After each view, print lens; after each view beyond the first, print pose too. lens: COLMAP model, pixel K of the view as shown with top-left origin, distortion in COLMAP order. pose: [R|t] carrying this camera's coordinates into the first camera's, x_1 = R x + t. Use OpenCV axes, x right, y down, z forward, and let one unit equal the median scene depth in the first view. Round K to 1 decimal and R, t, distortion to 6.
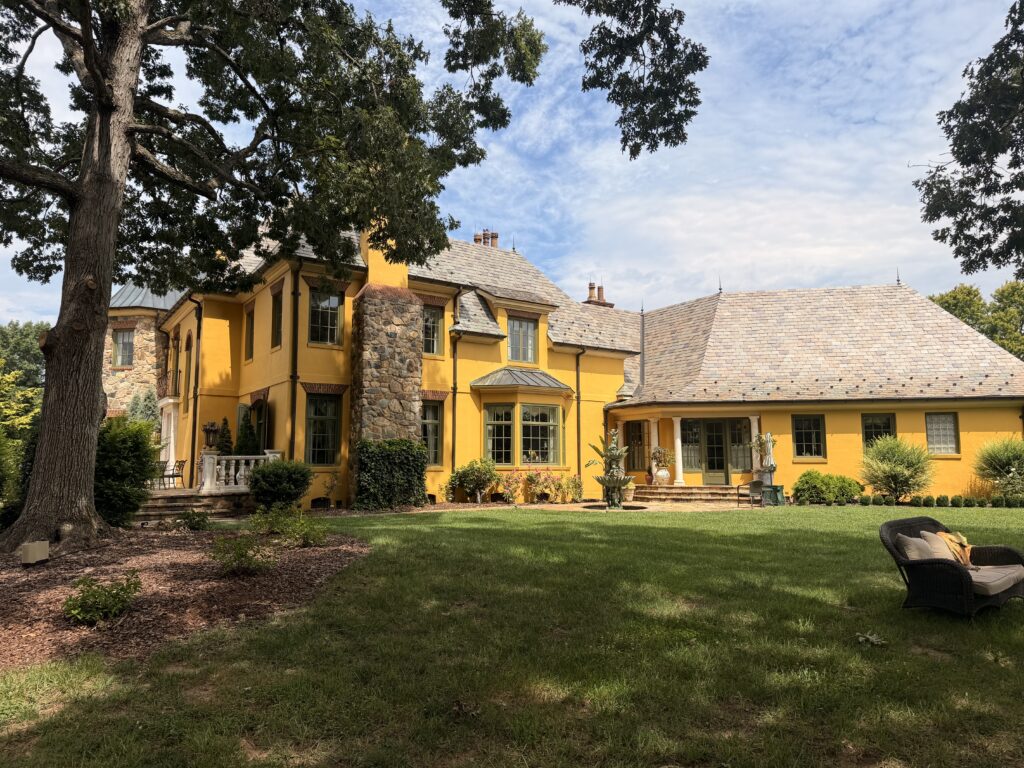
lens RADIAL K [[718.9, 0, 512.6], [0, 718.9, 384.2], [0, 0, 1]] dist [-0.000335, 0.000831]
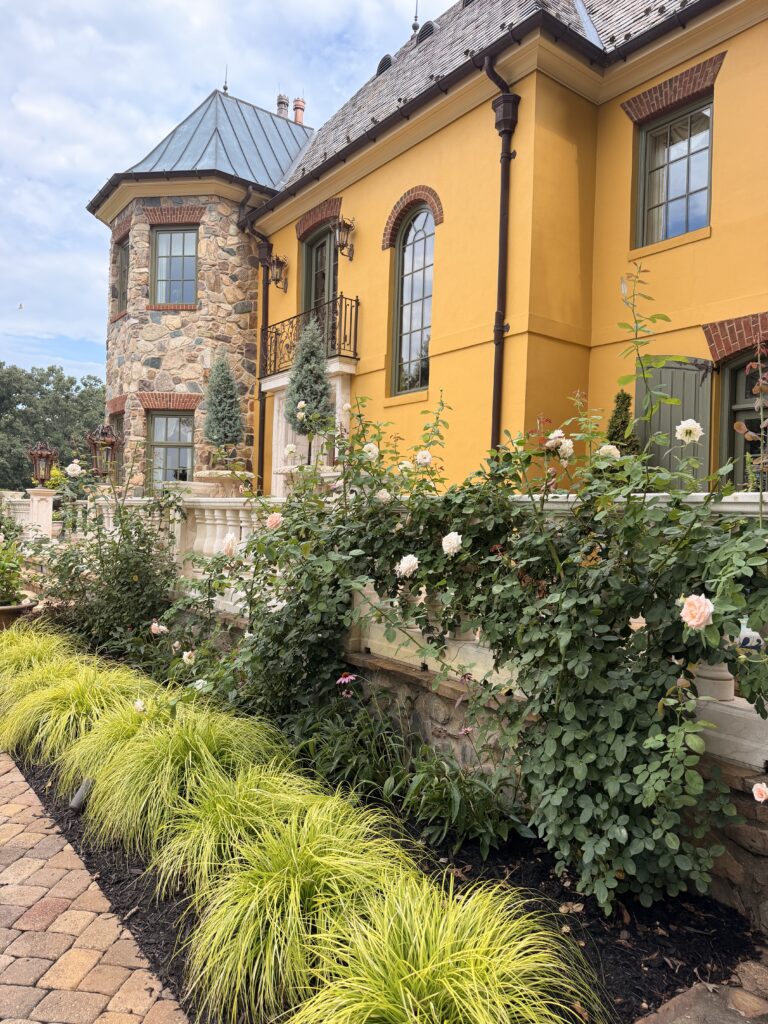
lens RADIAL K [[718.9, 0, 383.3], [0, 718.9, 513.7], [0, 0, 1]] dist [-0.000335, 0.000831]
pose [[0.996260, 0.033376, 0.079696, -0.436082], [-0.043146, 0.991319, 0.124195, 0.048376], [-0.074859, -0.127169, 0.989052, 0.497151]]
